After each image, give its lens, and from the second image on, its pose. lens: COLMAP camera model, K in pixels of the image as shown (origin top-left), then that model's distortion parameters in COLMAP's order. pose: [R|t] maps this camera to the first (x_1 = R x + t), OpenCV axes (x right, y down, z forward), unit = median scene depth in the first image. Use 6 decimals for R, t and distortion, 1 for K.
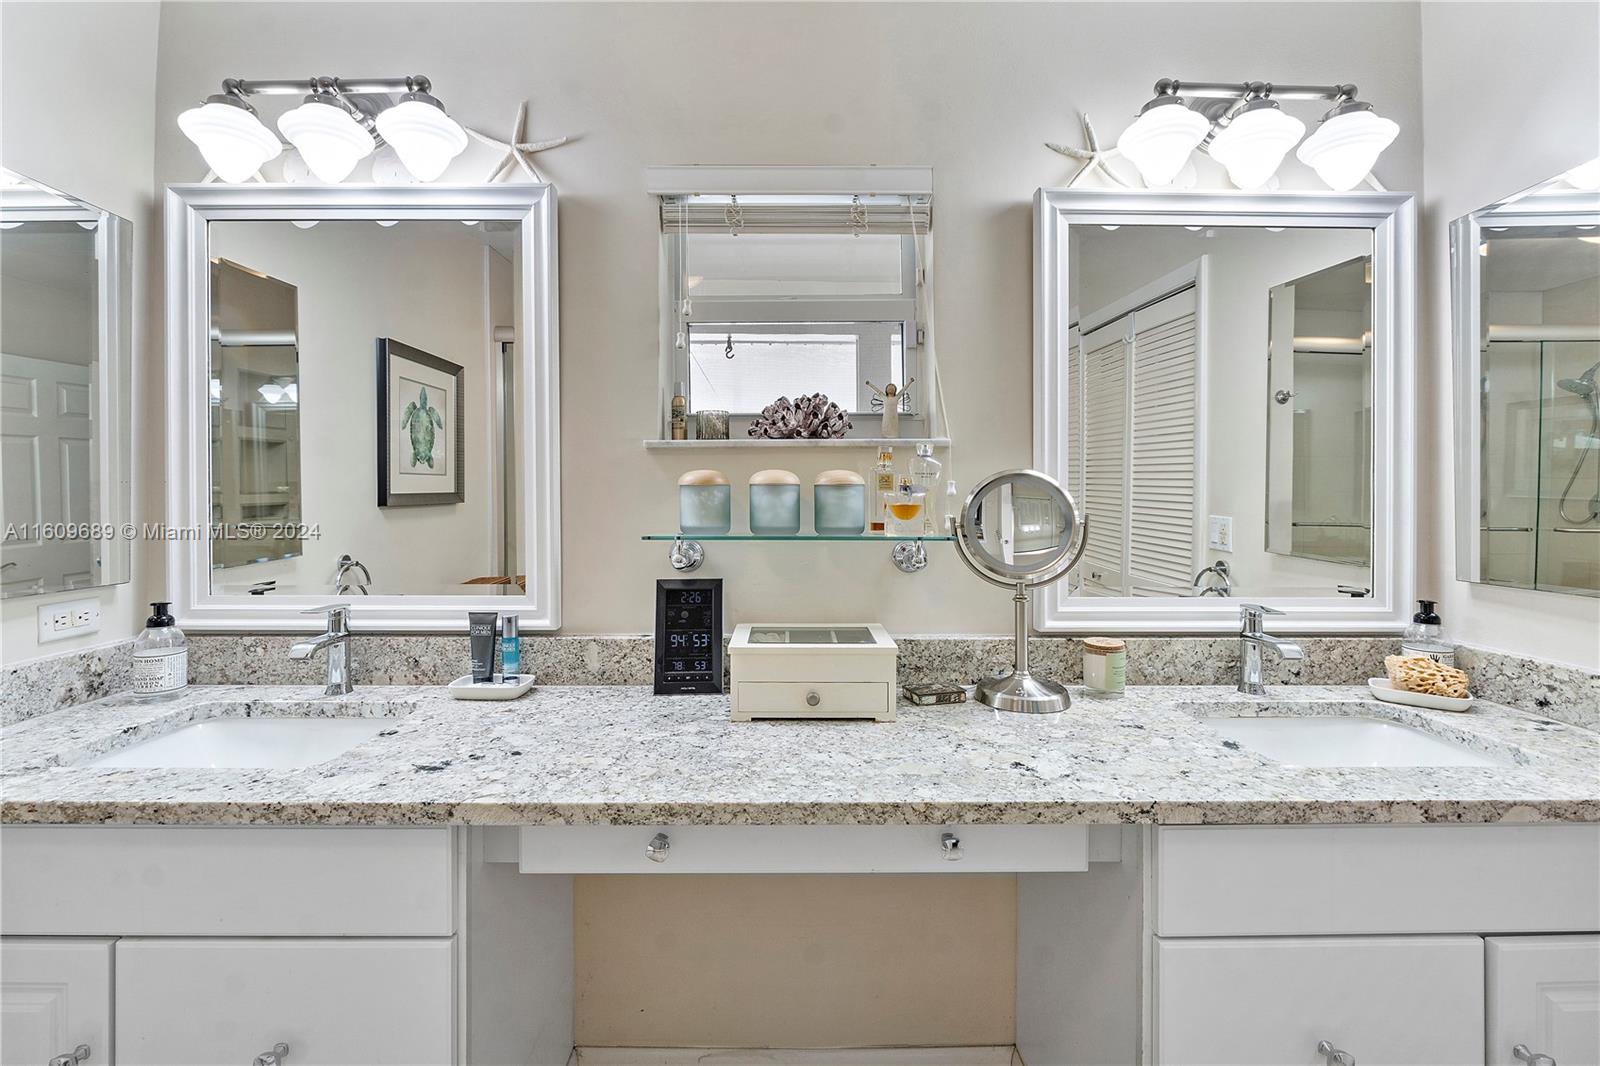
lens RADIAL K [[716.3, 0, 876.7], [0, 716.3, 492.3], [0, 0, 1]] dist [-0.006613, -0.000137]
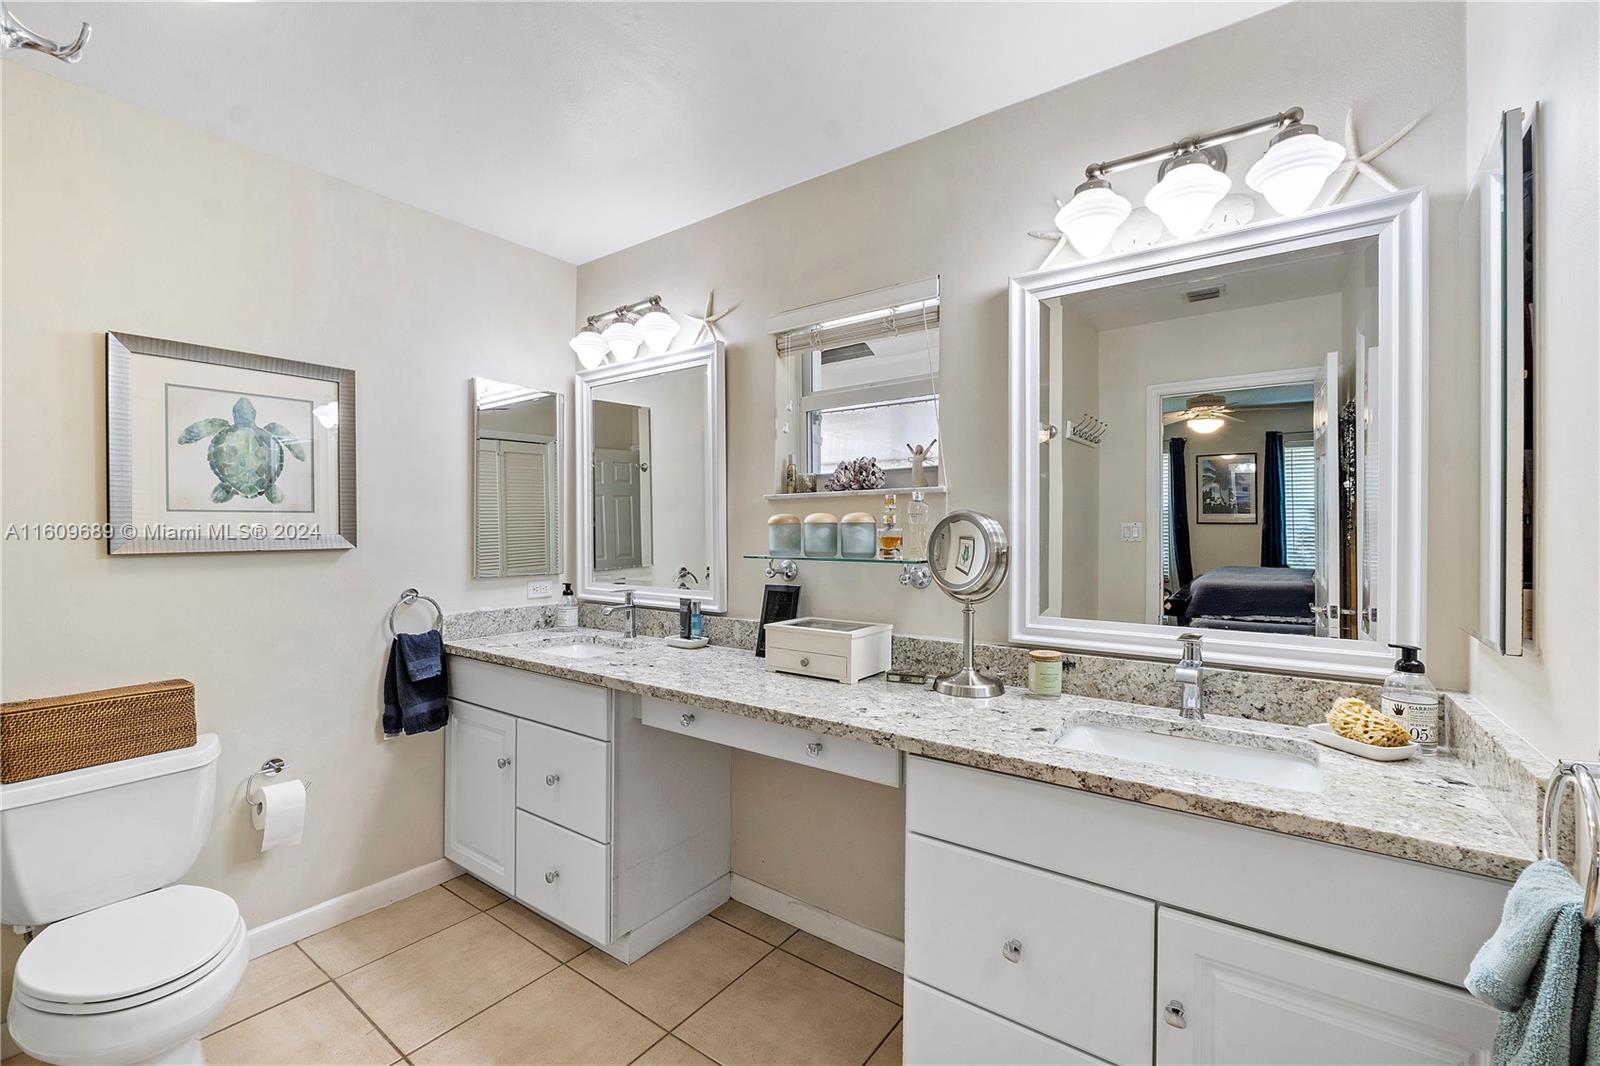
lens RADIAL K [[701.5, 0, 759.4], [0, 701.5, 529.3], [0, 0, 1]] dist [-0.009668, 0.000544]
pose [[0.772791, -0.002191, -0.634657, 0.666318], [0.004430, 0.999988, 0.001942, -0.001466], [0.634646, -0.004312, 0.772791, -0.192378]]
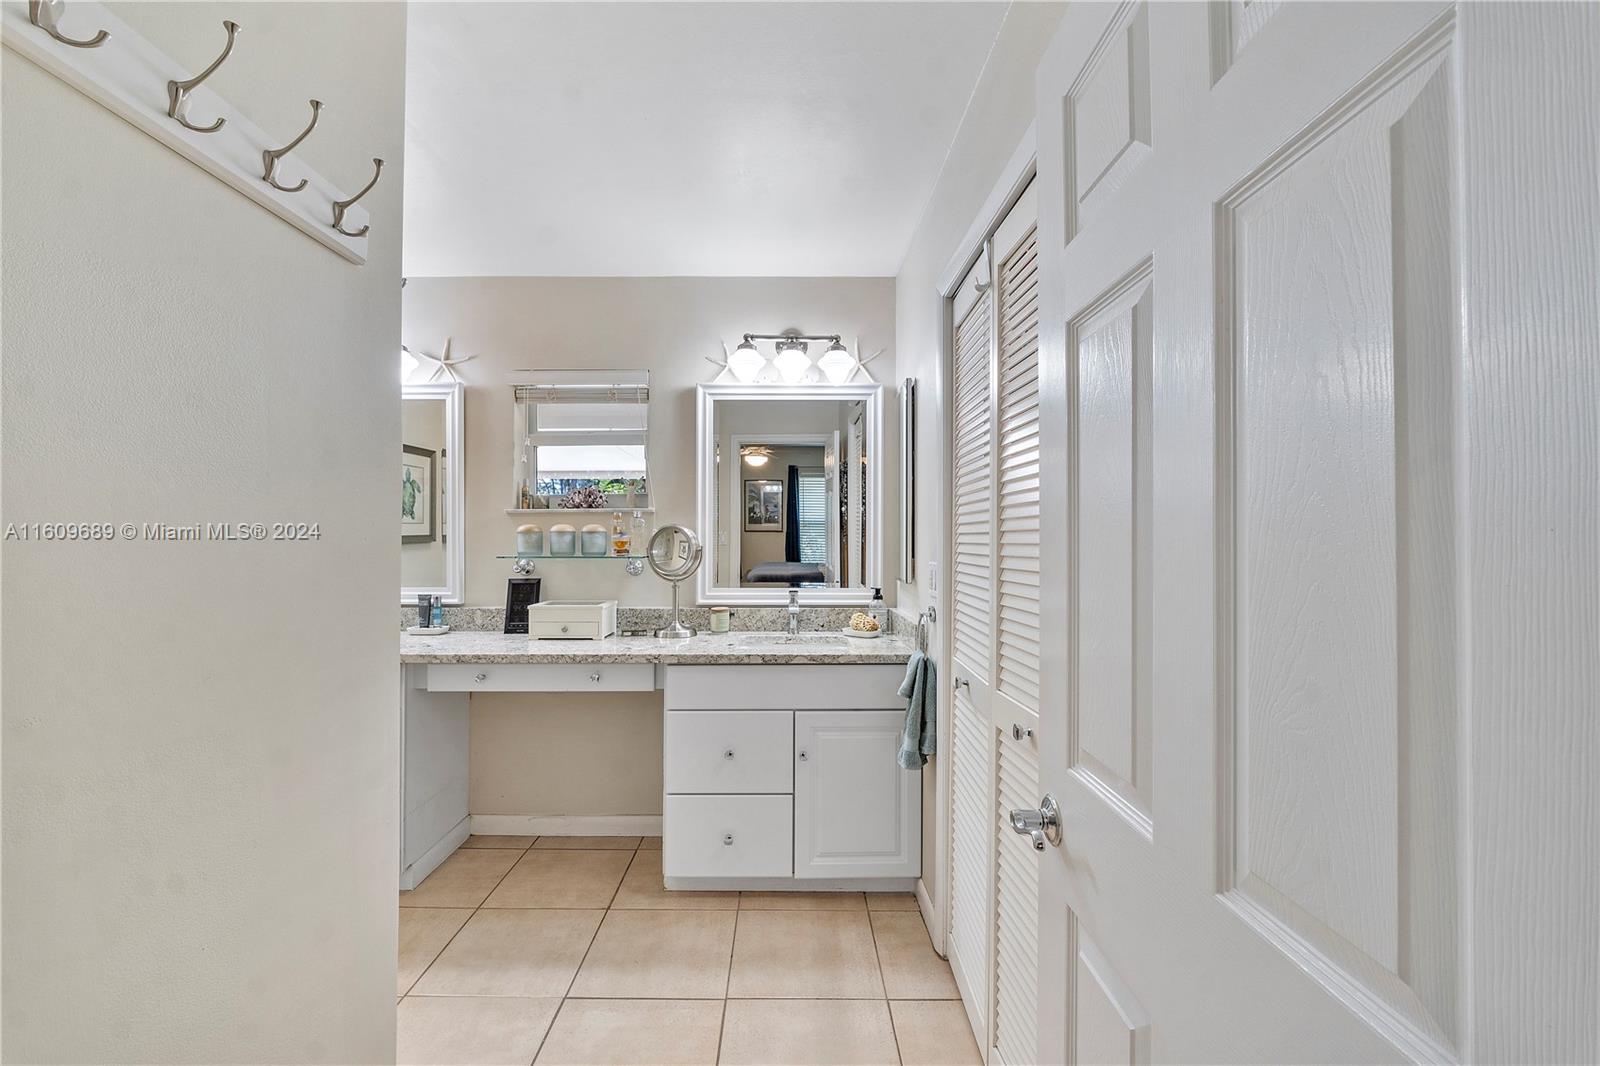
lens RADIAL K [[643.6, 0, 805.5], [0, 643.6, 526.2], [0, 0, 1]] dist [-0.022791, 0.000053]
pose [[0.999603, -0.002734, -0.028029, 0.592774], [0.002440, 0.999942, -0.010528, -0.005314], [0.028056, 0.010456, 0.999552, -0.798926]]
